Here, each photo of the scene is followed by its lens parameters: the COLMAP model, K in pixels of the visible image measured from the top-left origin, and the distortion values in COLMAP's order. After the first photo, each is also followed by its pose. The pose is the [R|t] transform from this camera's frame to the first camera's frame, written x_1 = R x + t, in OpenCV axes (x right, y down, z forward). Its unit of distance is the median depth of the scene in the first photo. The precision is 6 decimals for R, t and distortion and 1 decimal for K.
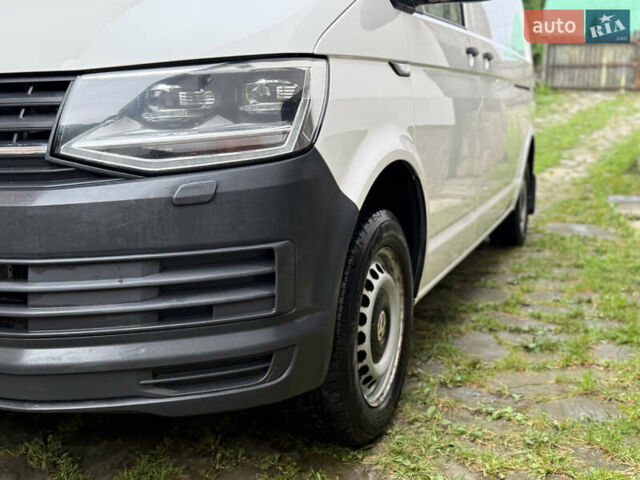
lens RADIAL K [[745.0, 0, 316.2], [0, 745.0, 240.4], [0, 0, 1]] dist [0.087609, 0.000000]
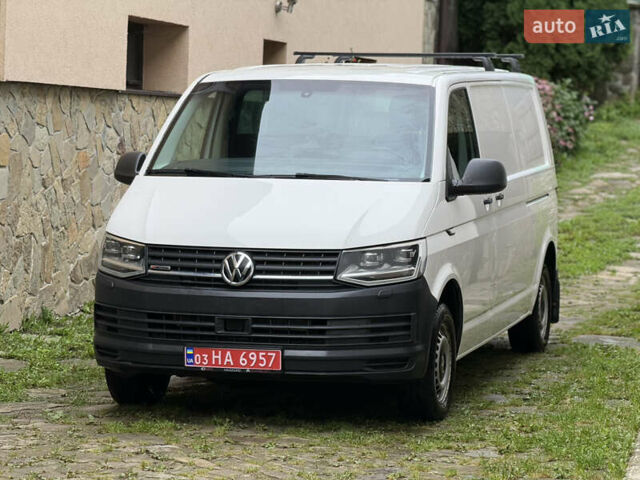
lens RADIAL K [[2192.3, 0, 321.2], [0, 2192.3, 240.6], [0, 0, 1]] dist [0.208215, 0.000000]
pose [[0.992957, 0.011076, 0.117960, -0.995774], [-0.000061, 0.995668, -0.092976, 0.361736], [-0.118479, 0.092314, 0.988656, -5.120589]]
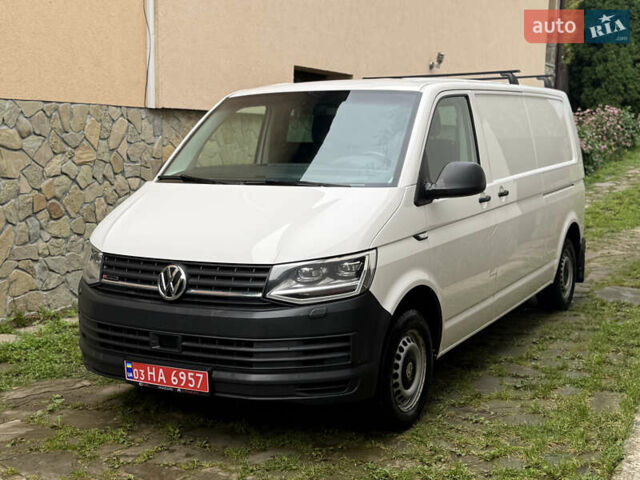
lens RADIAL K [[863.2, 0, 319.3], [0, 863.2, 234.9], [0, 0, 1]] dist [0.116052, 0.000000]
pose [[0.991150, 0.009913, -0.132378, 0.163757], [-0.014860, 0.999226, -0.036434, -0.164164], [0.131914, 0.038079, 0.990530, -1.387135]]
